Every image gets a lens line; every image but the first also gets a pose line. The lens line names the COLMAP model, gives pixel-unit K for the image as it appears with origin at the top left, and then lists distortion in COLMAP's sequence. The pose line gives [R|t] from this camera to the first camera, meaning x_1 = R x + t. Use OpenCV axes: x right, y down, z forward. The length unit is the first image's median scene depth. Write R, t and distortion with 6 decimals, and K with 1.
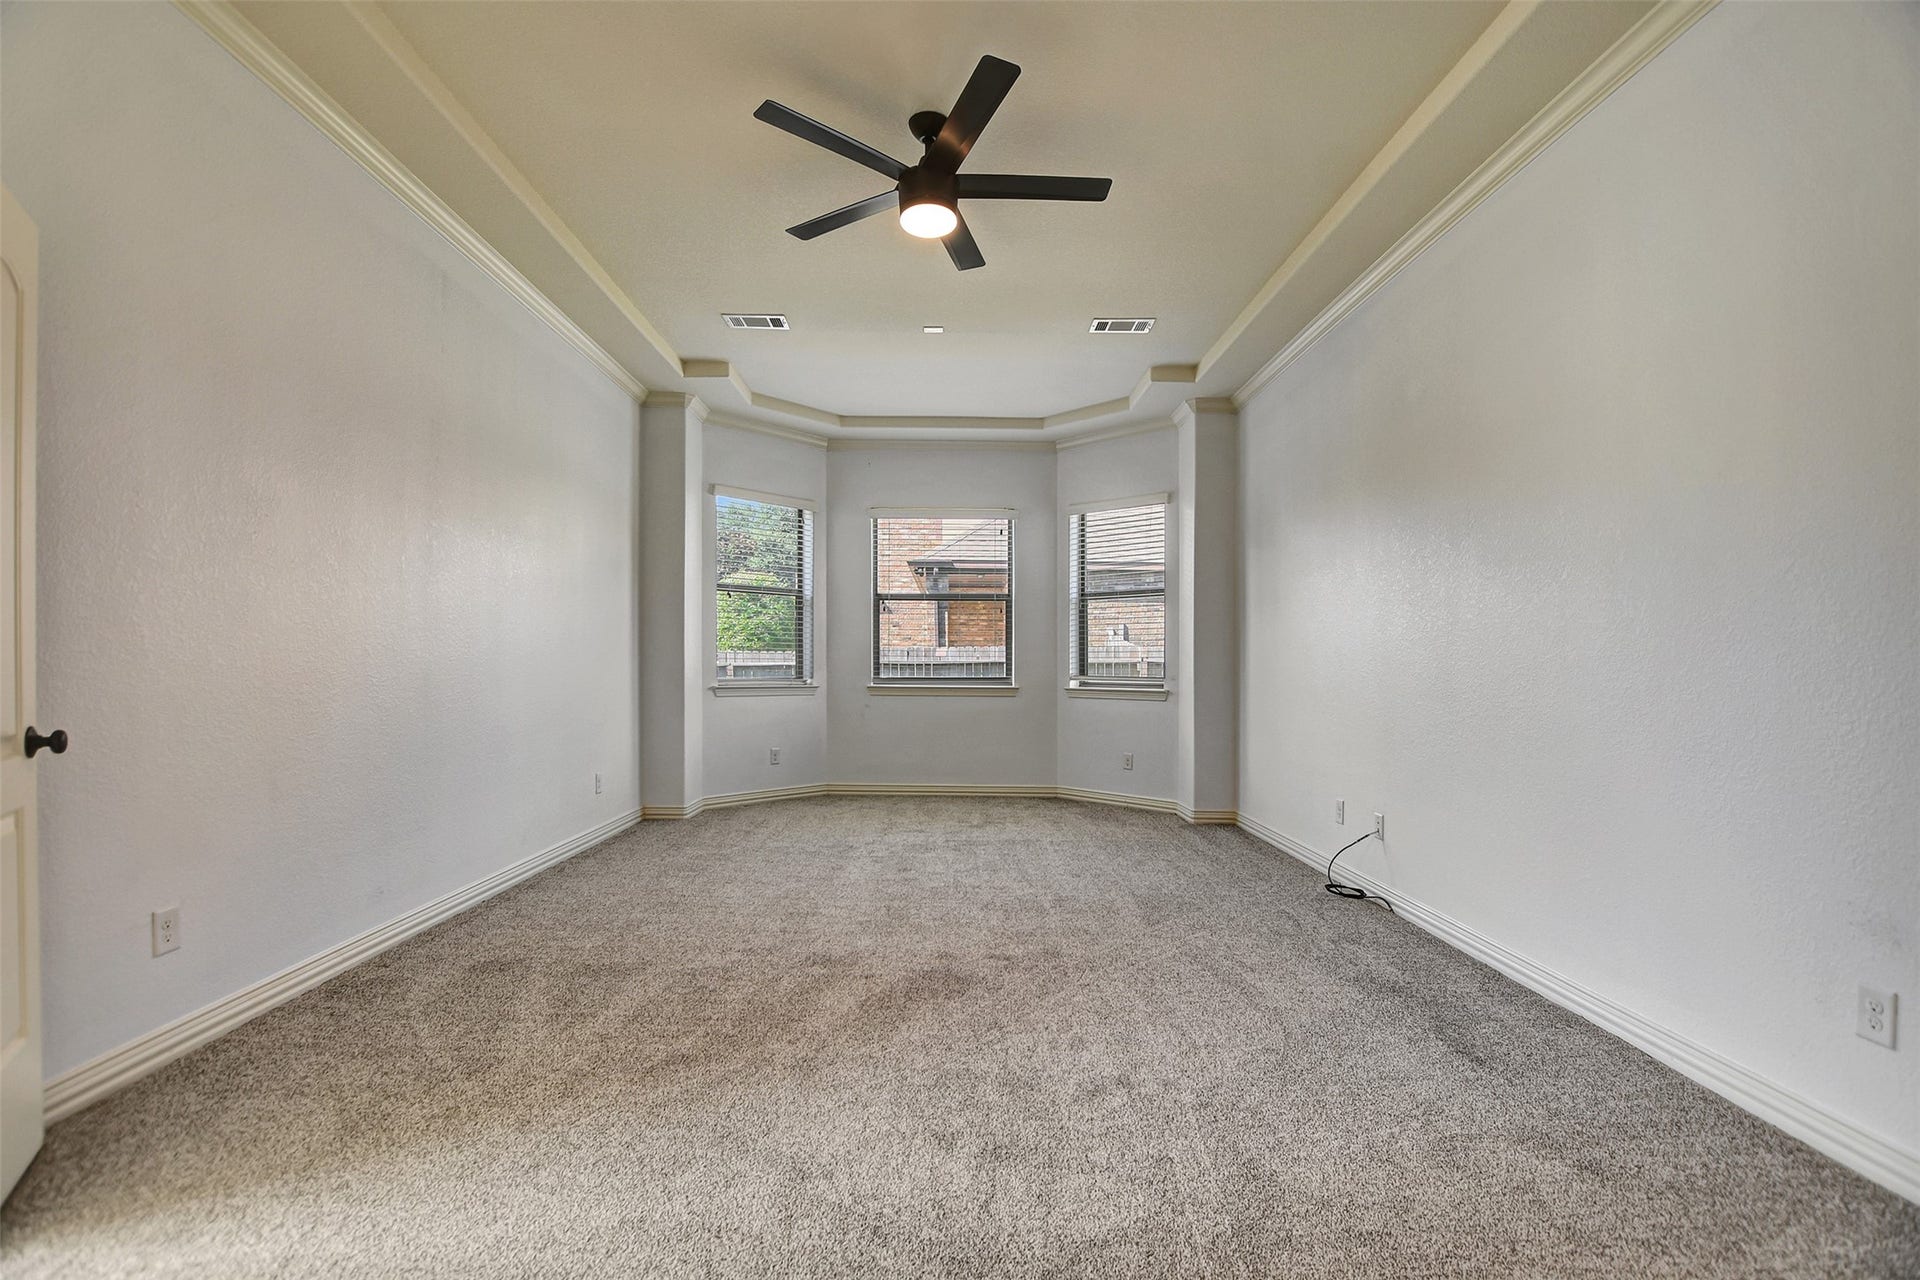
lens RADIAL K [[875.1, 0, 966.6], [0, 875.1, 678.1], [0, 0, 1]] dist [-0.032095, 0.000661]
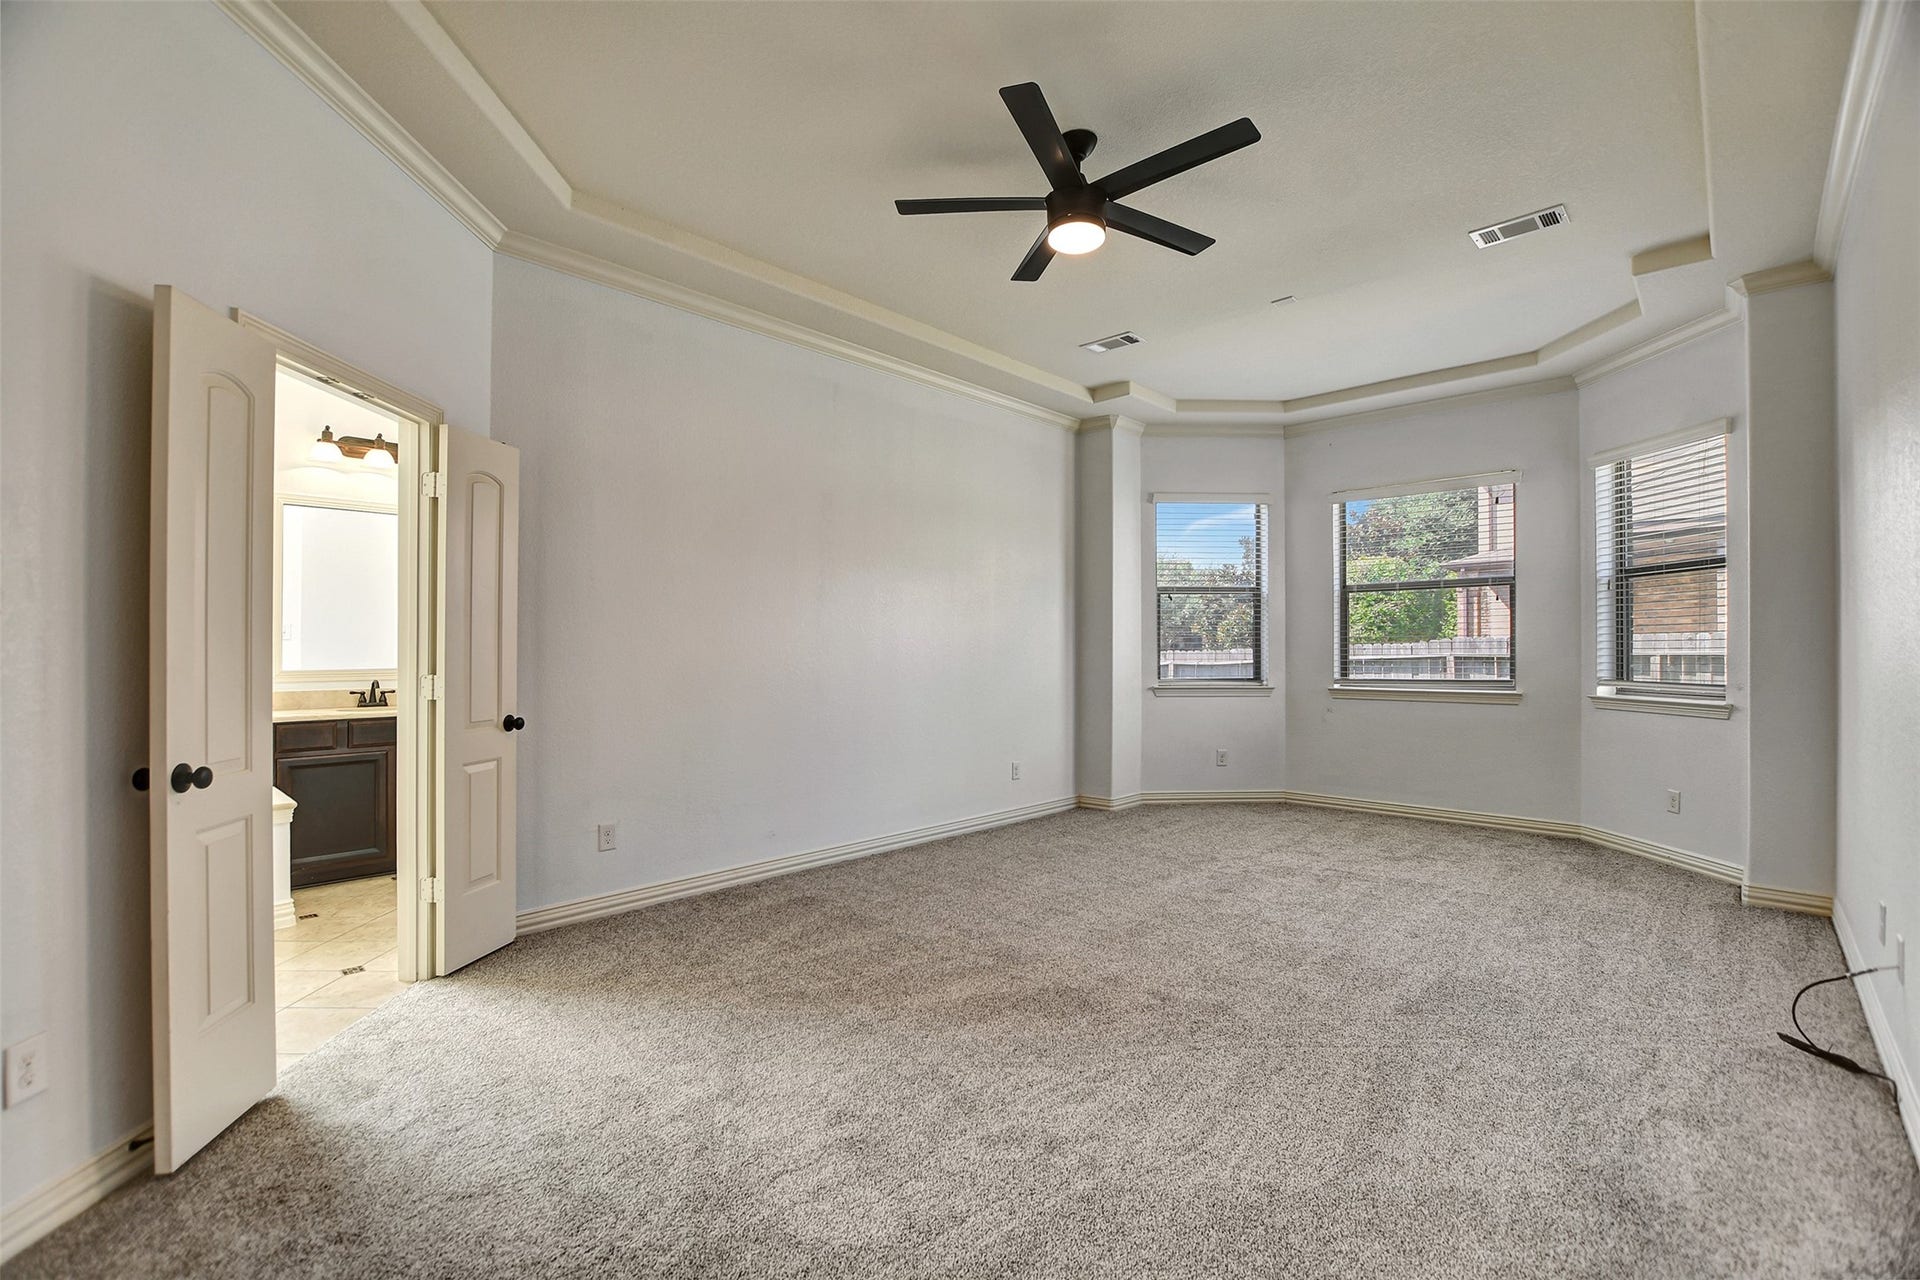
lens RADIAL K [[869.3, 0, 959.0], [0, 869.3, 652.0], [0, 0, 1]] dist [-0.027084, 0.001336]
pose [[0.709911, -0.008876, -0.704236, 0.285564], [-0.002278, 0.999886, -0.014899, -0.016650], [0.704288, 0.012181, 0.709810, 0.102559]]
